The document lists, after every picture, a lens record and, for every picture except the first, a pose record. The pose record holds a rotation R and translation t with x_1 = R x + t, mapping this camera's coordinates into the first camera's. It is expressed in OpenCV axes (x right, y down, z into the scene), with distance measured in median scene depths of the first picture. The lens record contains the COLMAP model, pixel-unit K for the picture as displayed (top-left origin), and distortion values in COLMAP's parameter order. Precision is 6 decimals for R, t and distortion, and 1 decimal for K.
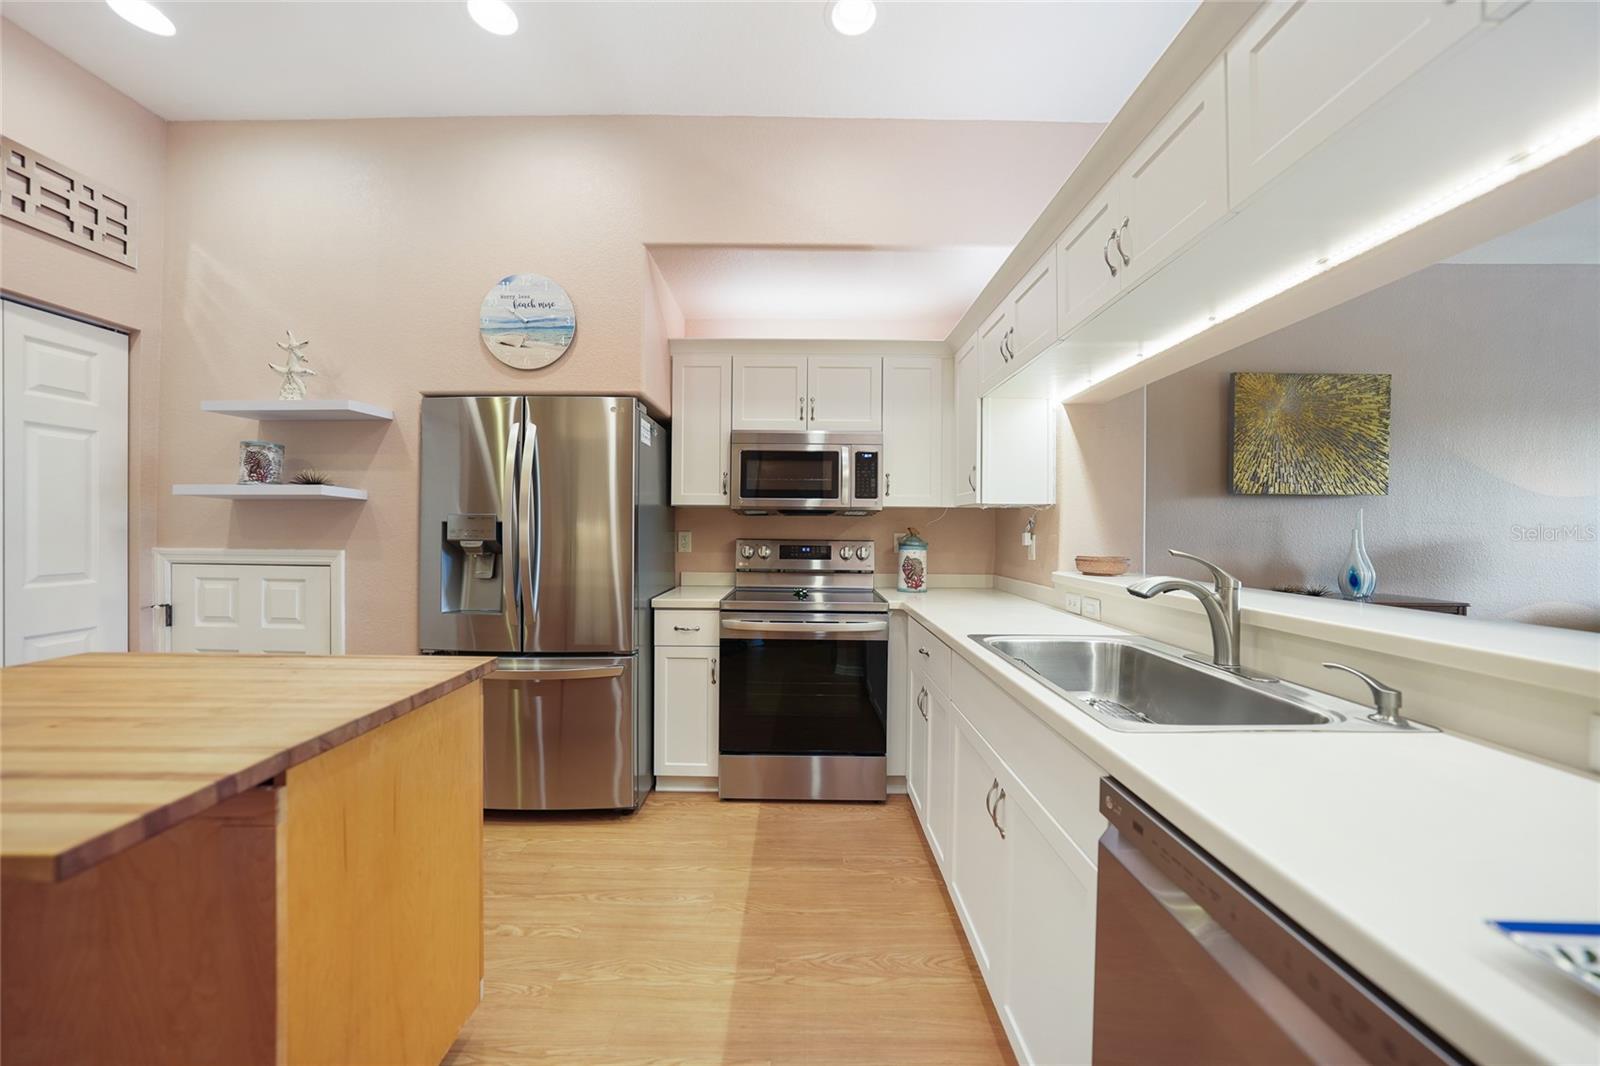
lens RADIAL K [[562.2, 0, 794.3], [0, 562.2, 531.1], [0, 0, 1]] dist [-0.023662, 0.004344]
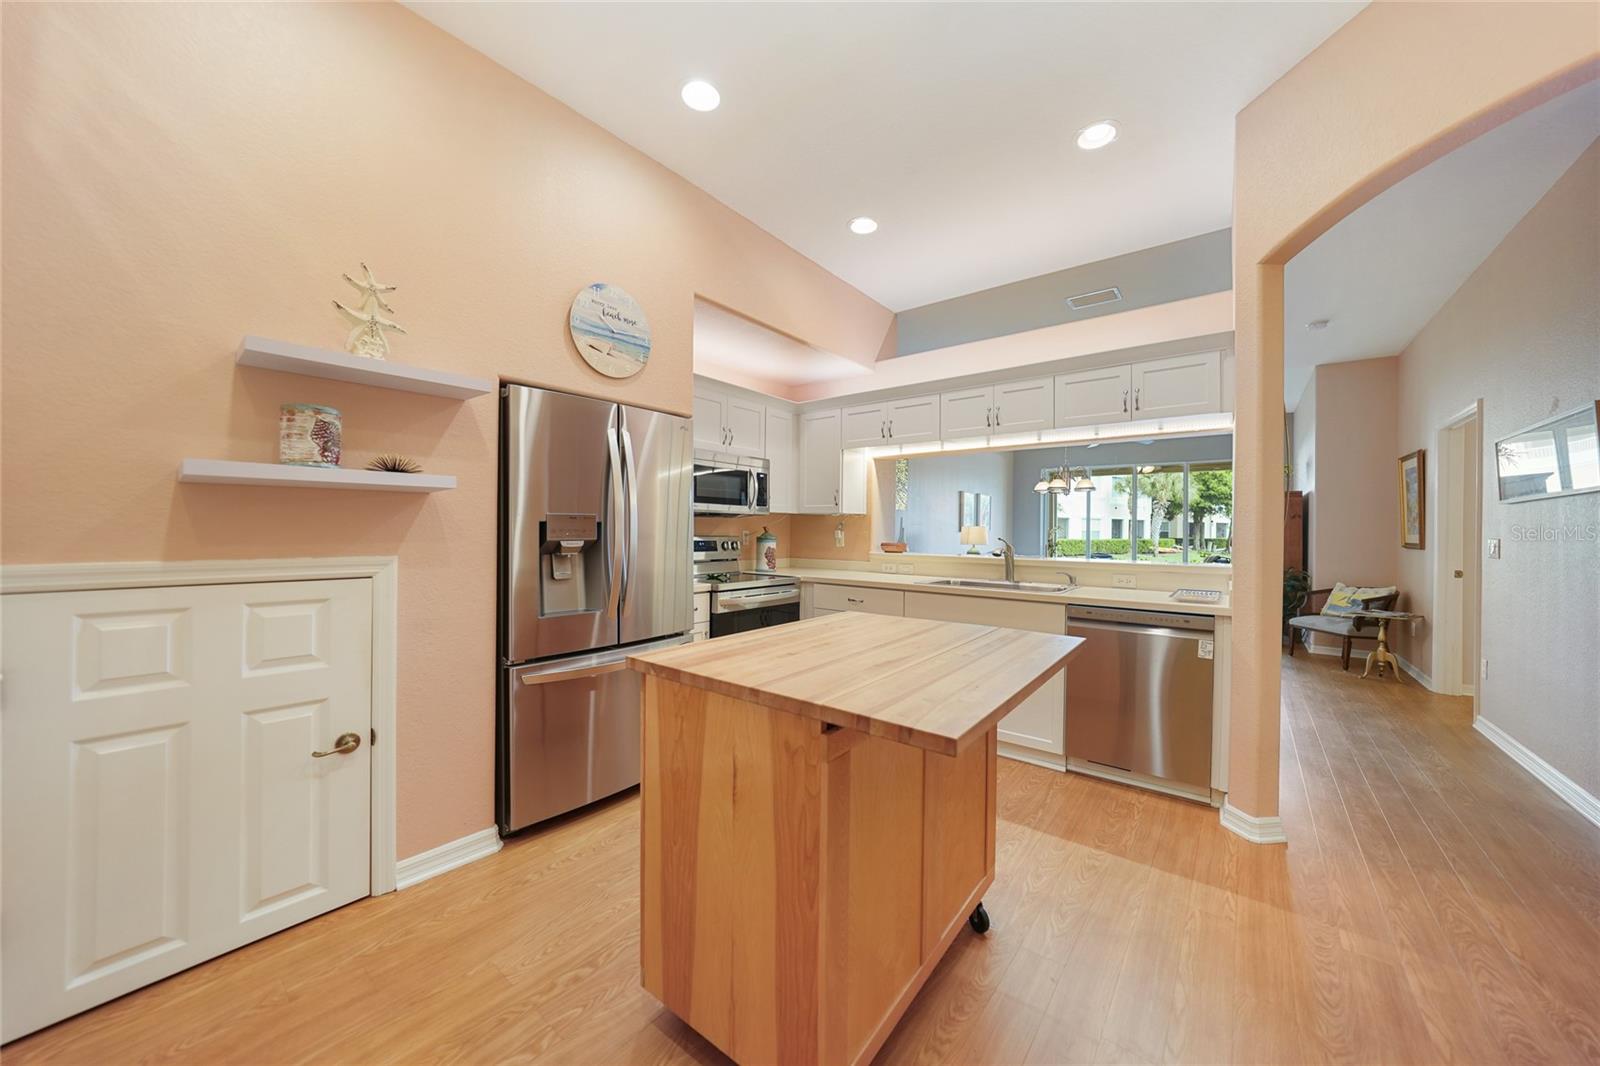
lens RADIAL K [[562.2, 0, 797.7], [0, 562.2, 531.0], [0, 0, 1]] dist [-0.023662, 0.004344]
pose [[0.620587, -0.005178, 0.784121, -1.070975], [0.001031, 0.999983, 0.005788, -0.004747], [-0.784137, -0.002783, 0.620581, 0.068429]]
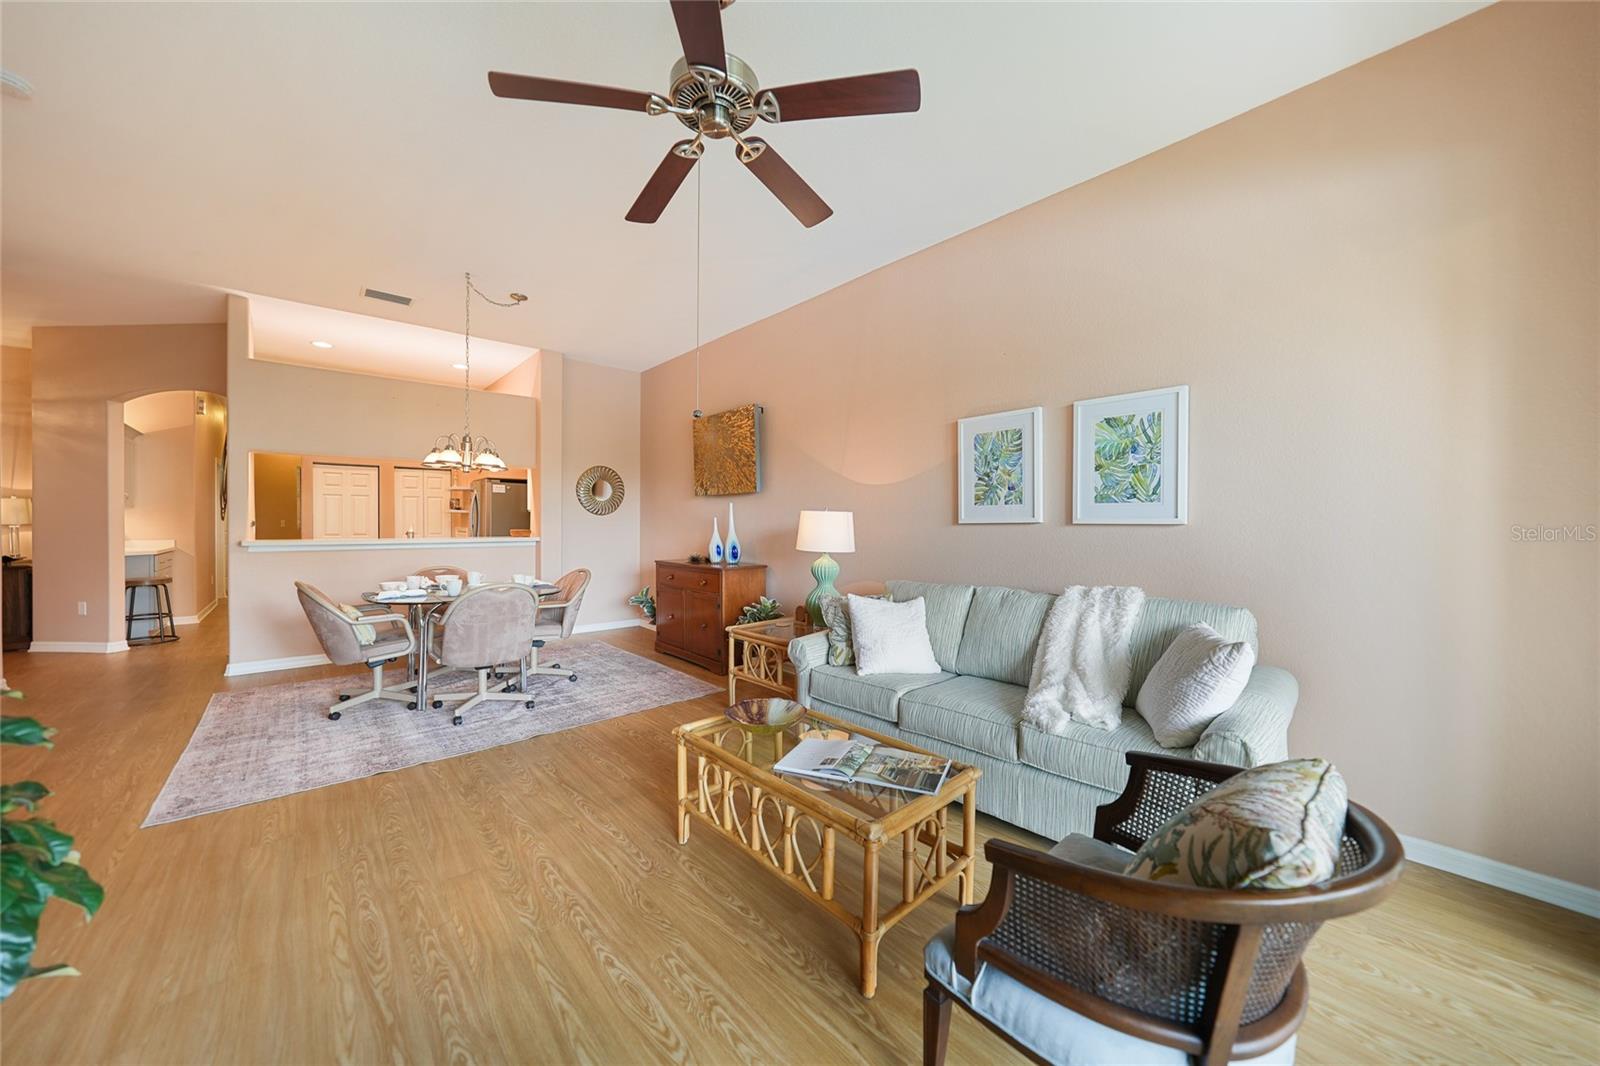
lens RADIAL K [[562.2, 0, 799.3], [0, 562.2, 526.4], [0, 0, 1]] dist [-0.023662, 0.004344]
pose [[0.668208, -0.000404, -0.743975, 3.148760], [0.002256, 0.999996, 0.001483, 0.025937], [0.743971, -0.002669, 0.668206, 0.212864]]
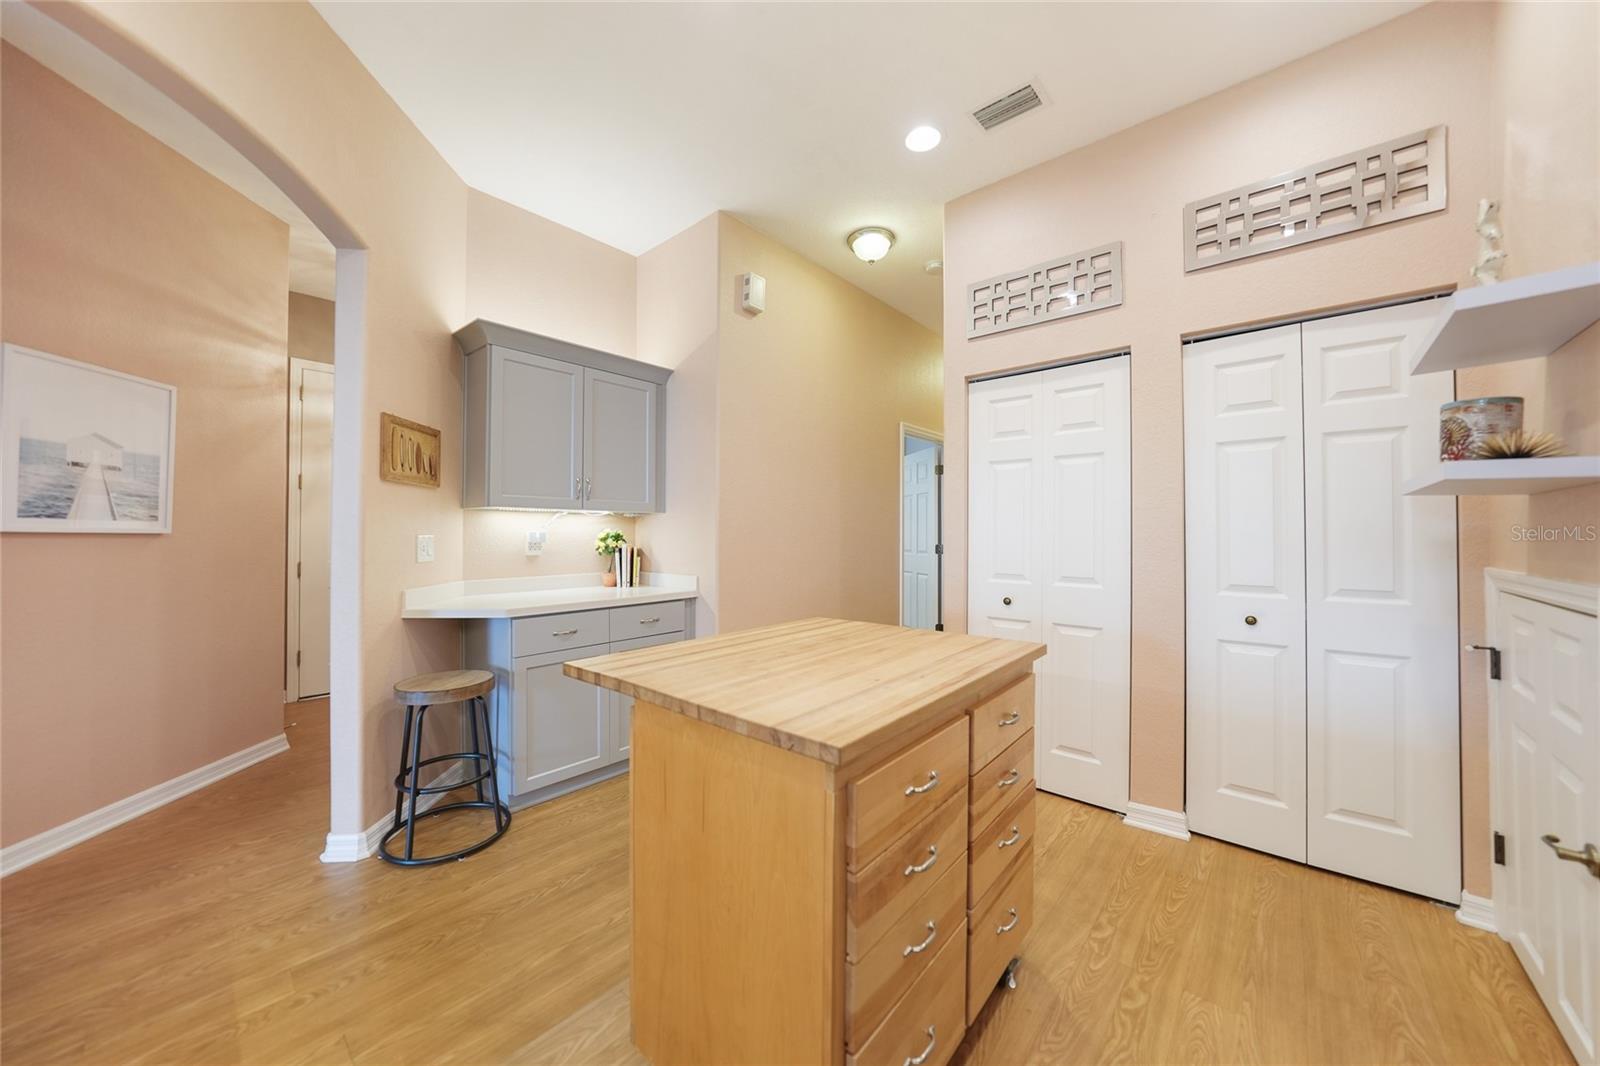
lens RADIAL K [[562.2, 0, 803.2], [0, 562.2, 530.9], [0, 0, 1]] dist [-0.023662, 0.004344]
pose [[-0.654863, -0.012285, -0.755647, -0.019756], [-0.007614, 0.999924, -0.009658, -0.004268], [0.755709, -0.000571, -0.654907, 0.786756]]
